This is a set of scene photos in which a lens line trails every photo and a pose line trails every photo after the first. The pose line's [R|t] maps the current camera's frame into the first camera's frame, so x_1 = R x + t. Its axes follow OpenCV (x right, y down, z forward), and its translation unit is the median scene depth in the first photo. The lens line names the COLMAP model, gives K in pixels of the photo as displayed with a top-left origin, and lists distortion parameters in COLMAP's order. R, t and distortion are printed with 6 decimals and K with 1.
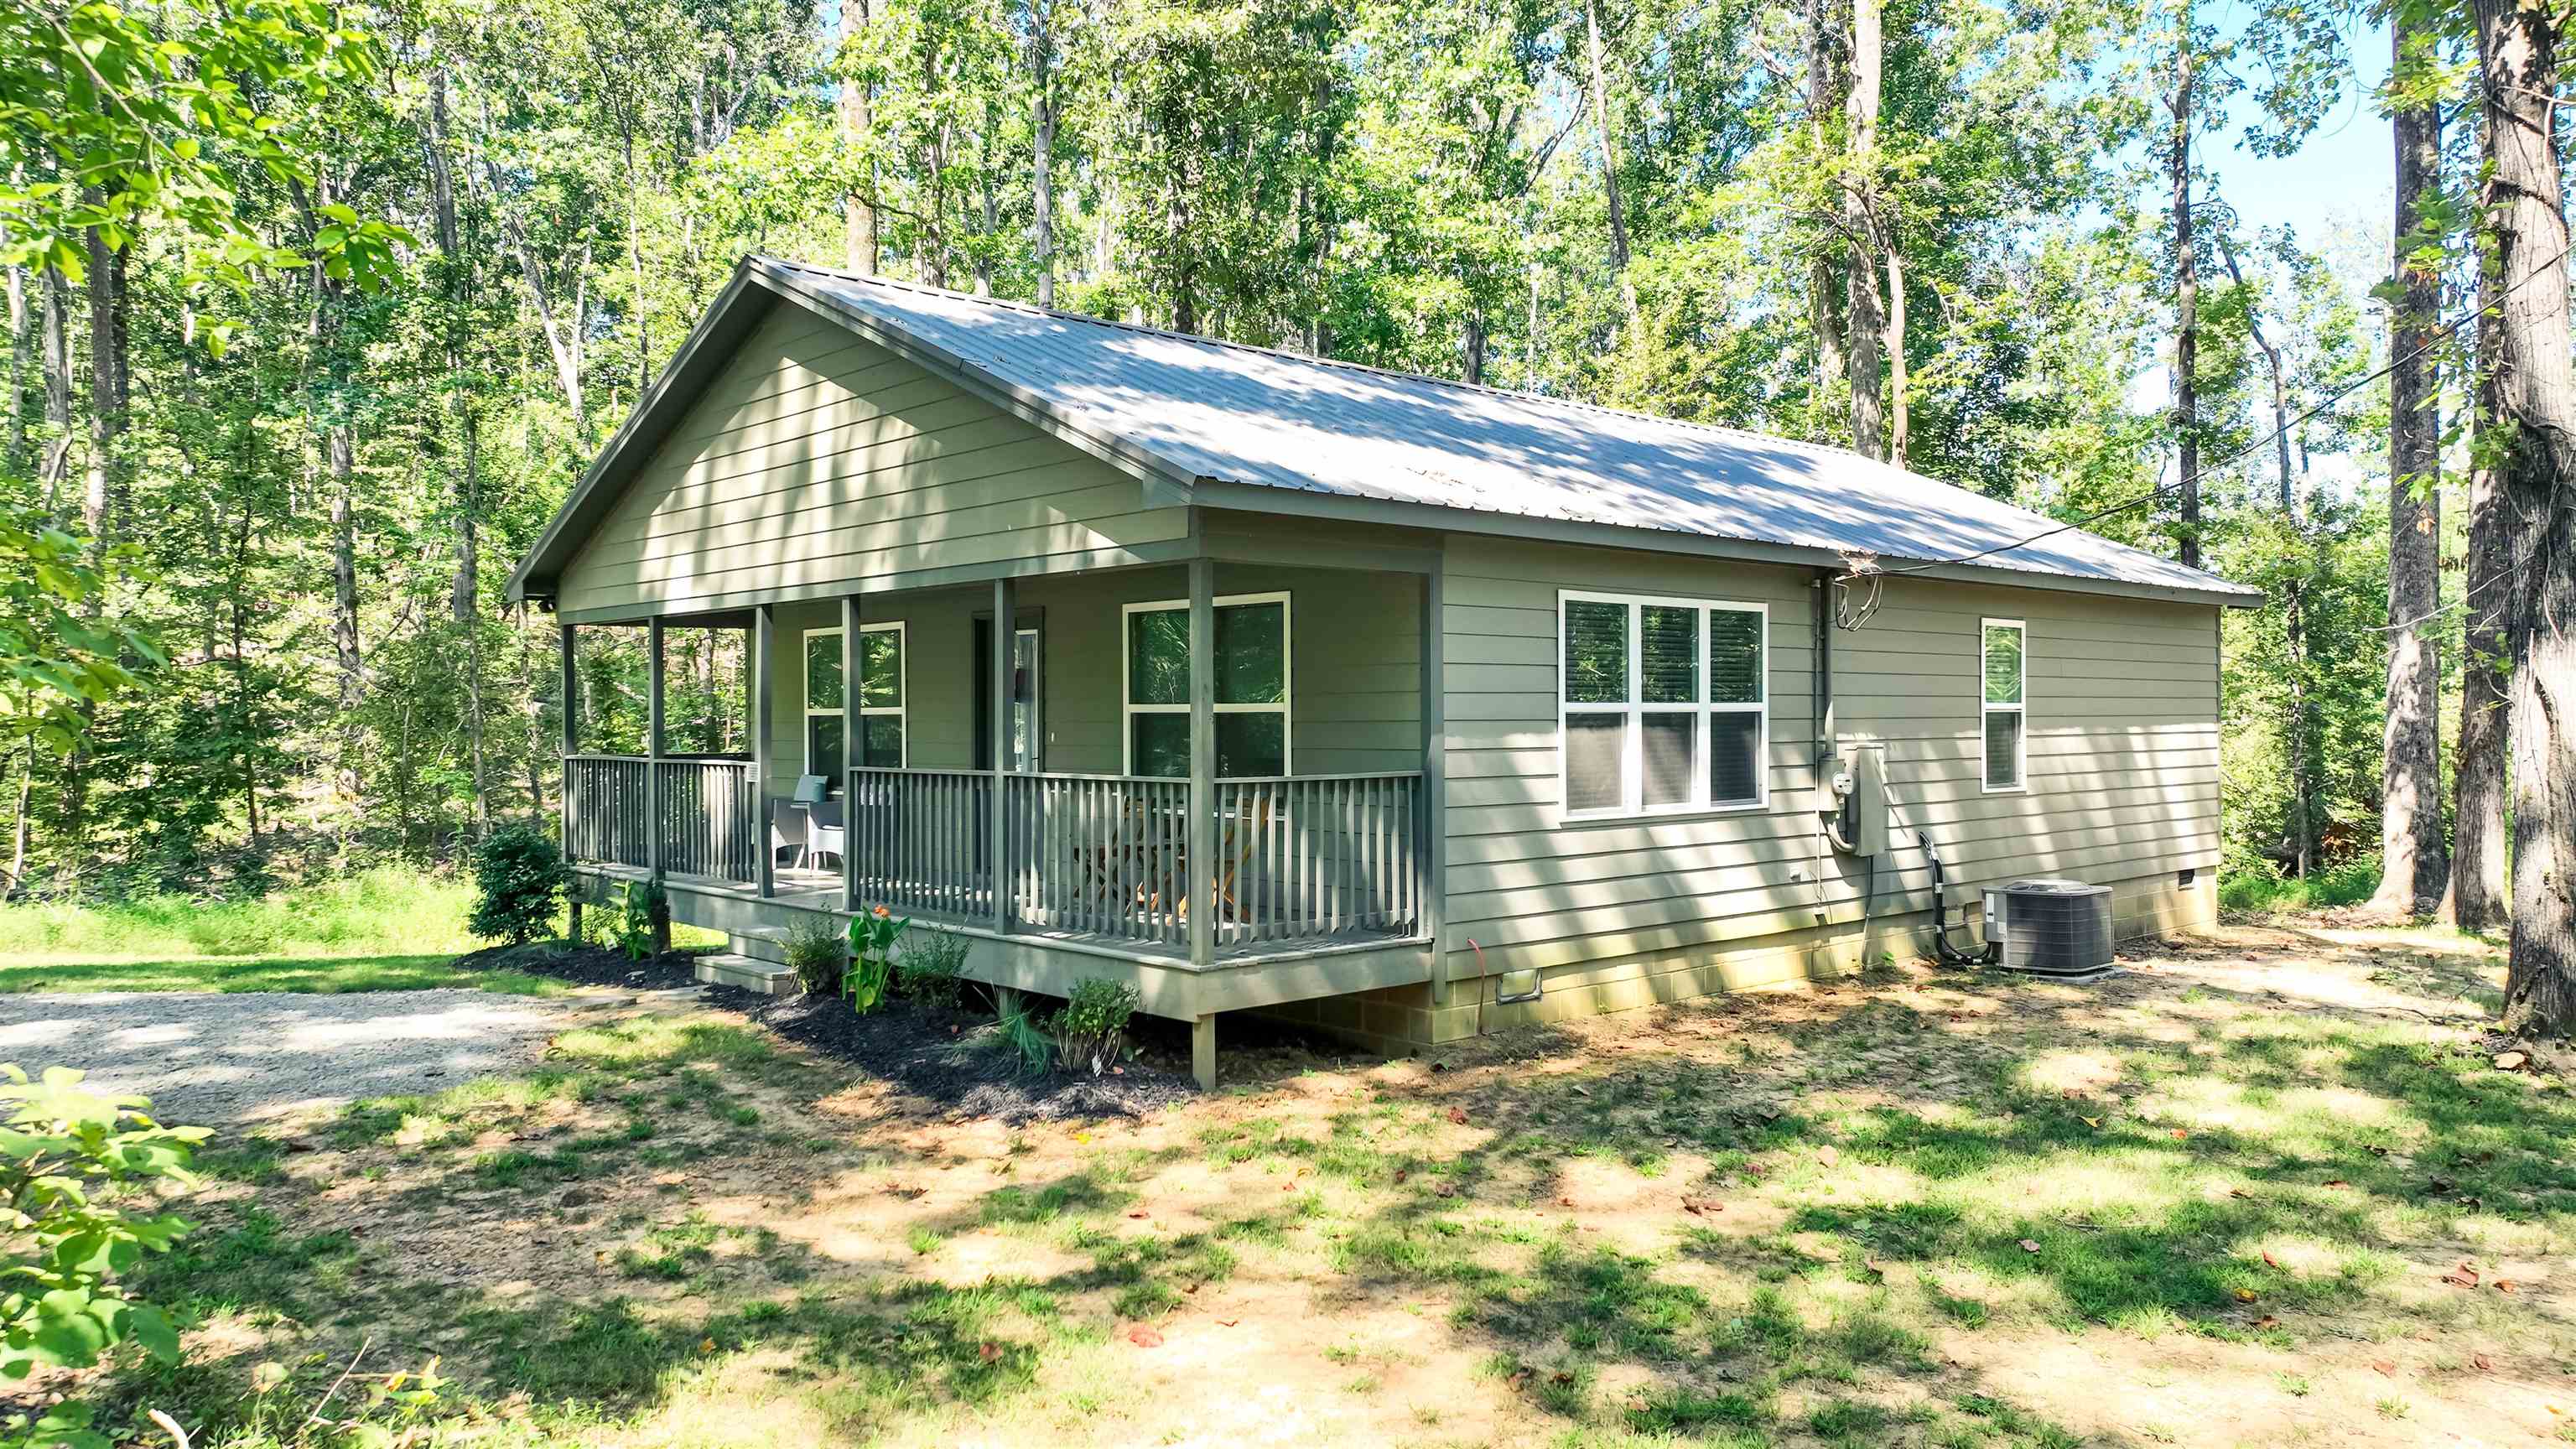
lens RADIAL K [[1810.5, 0, 1287.4], [0, 1810.5, 719.2], [0, 0, 1]] dist [-0.001331, 0.008729]
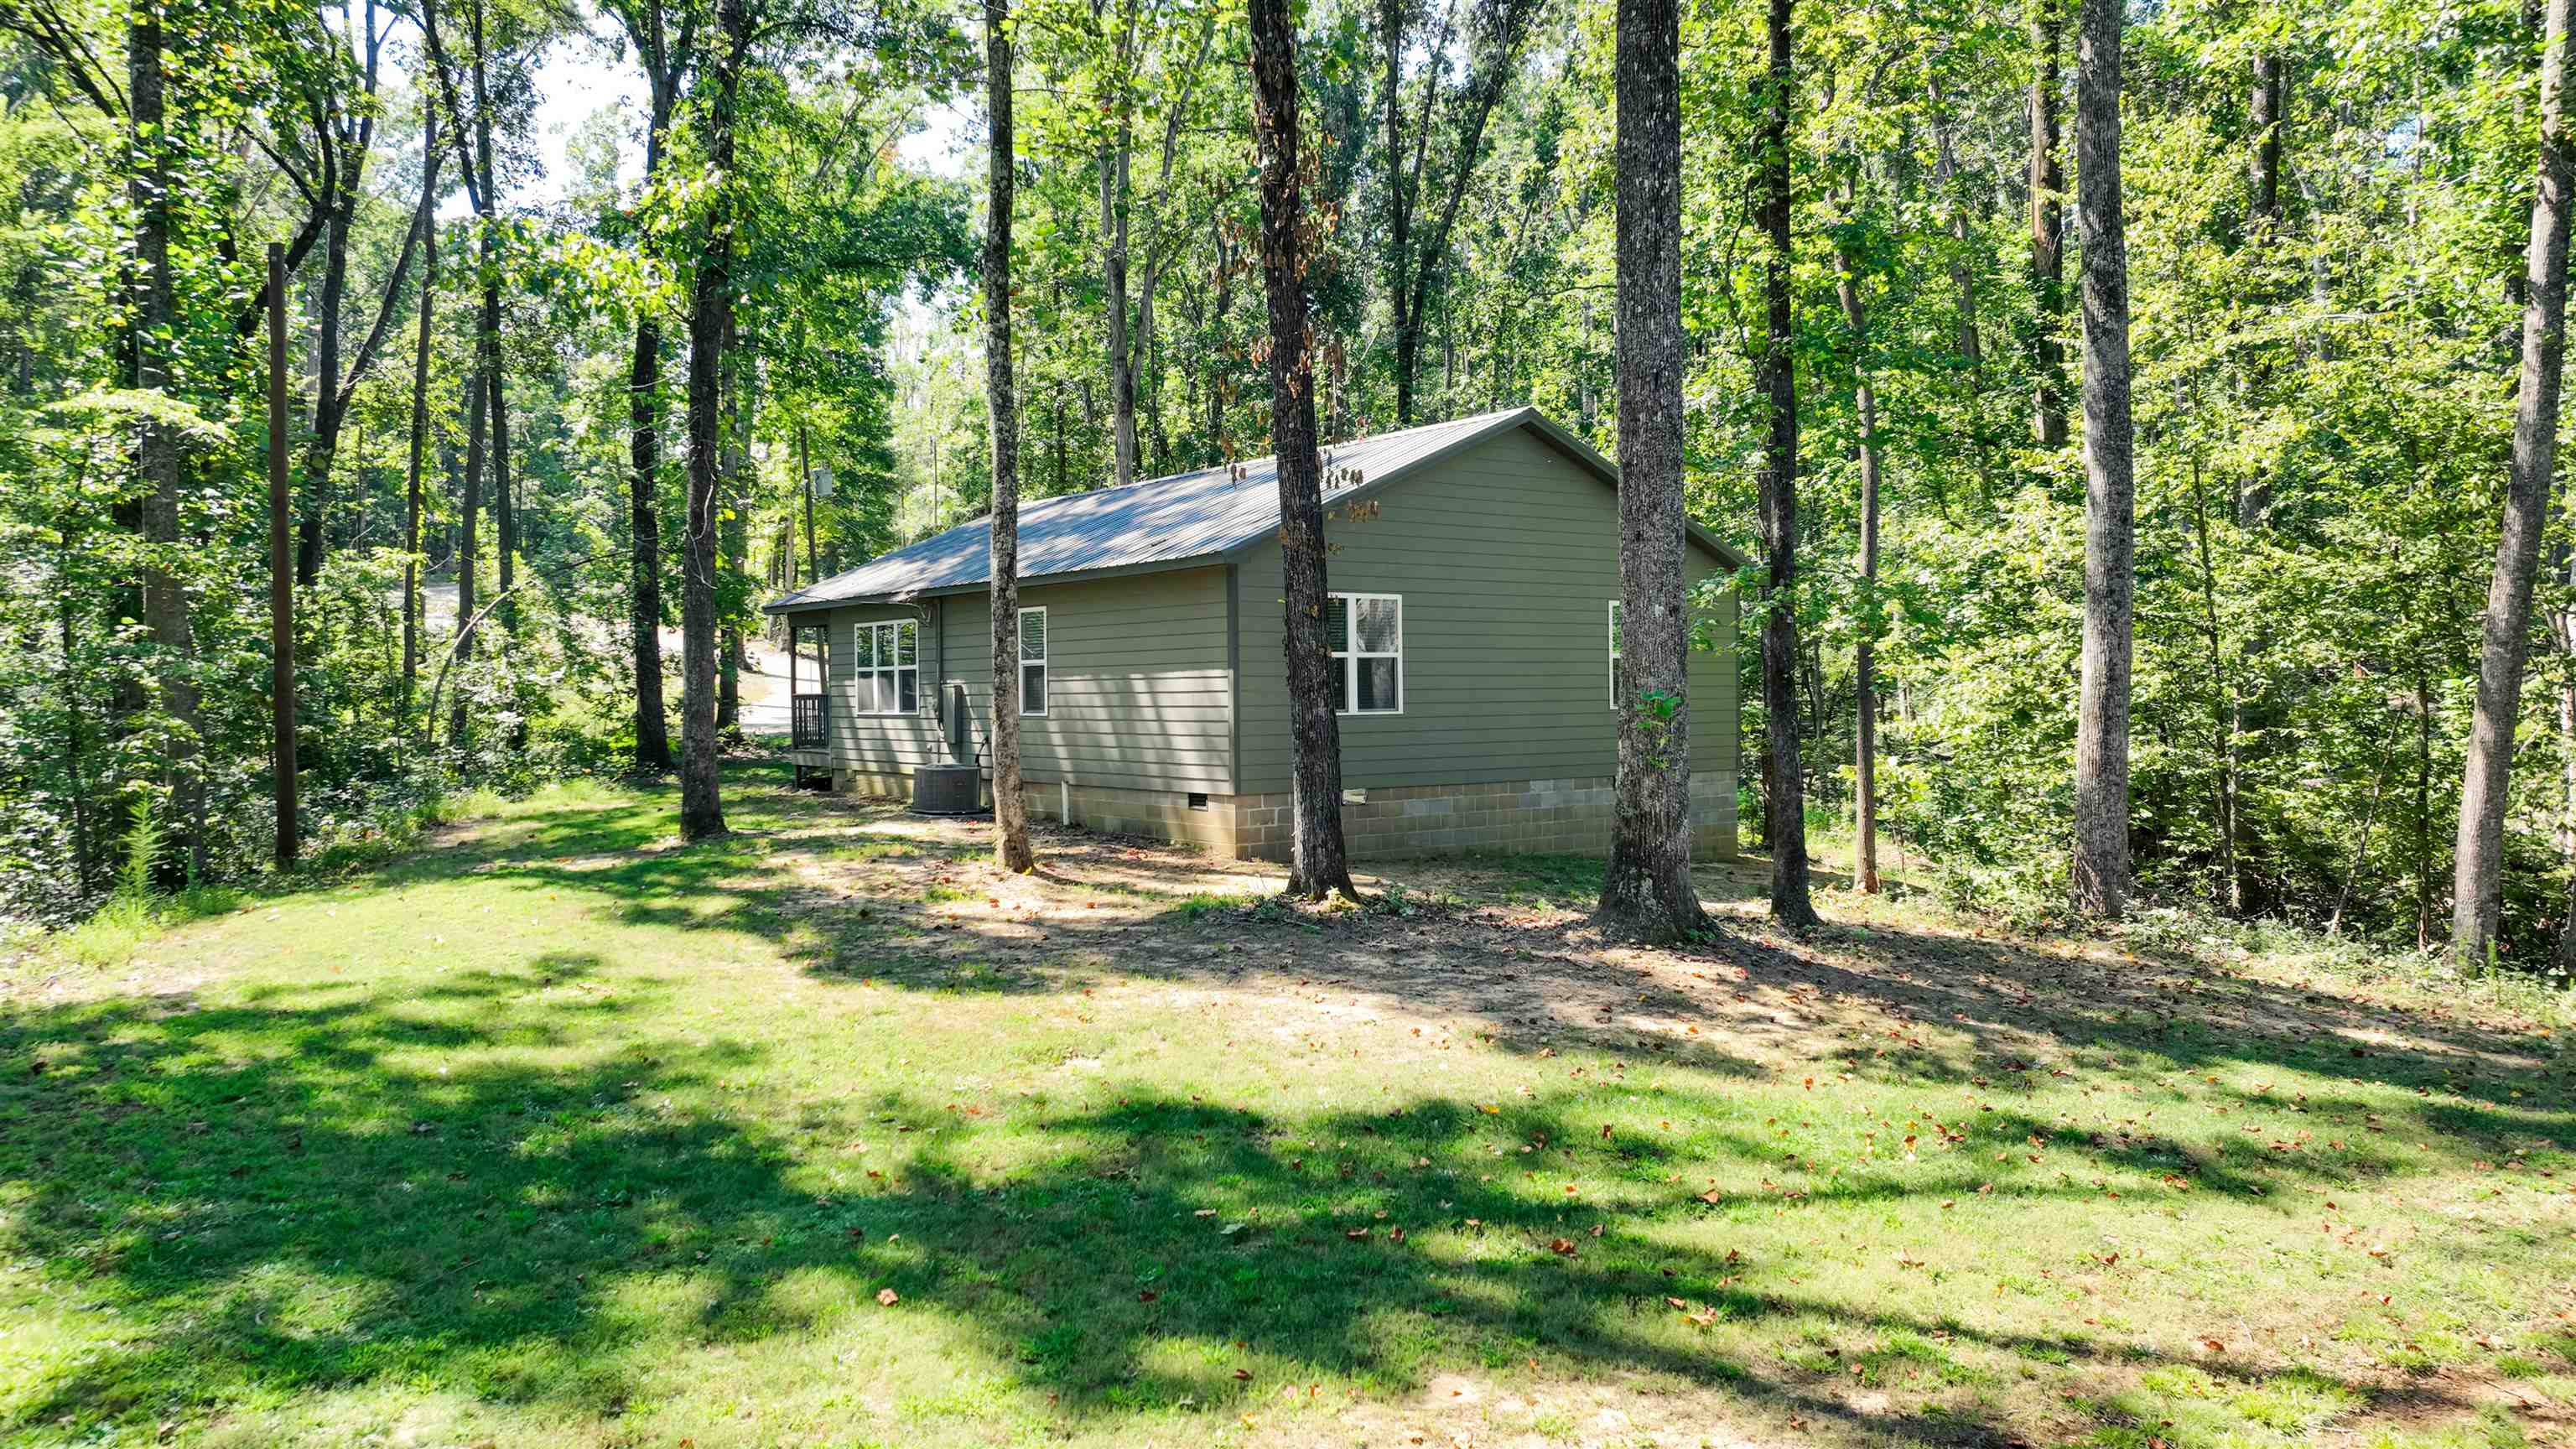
lens RADIAL K [[1810.5, 0, 1287.6], [0, 1810.5, 722.5], [0, 0, 1]] dist [-0.001331, 0.008729]
pose [[-0.099852, 0.033252, -0.994447, 2.013027], [0.022152, 0.999268, 0.031189, 0.001306], [0.994756, -0.018915, -0.100516, 1.422701]]
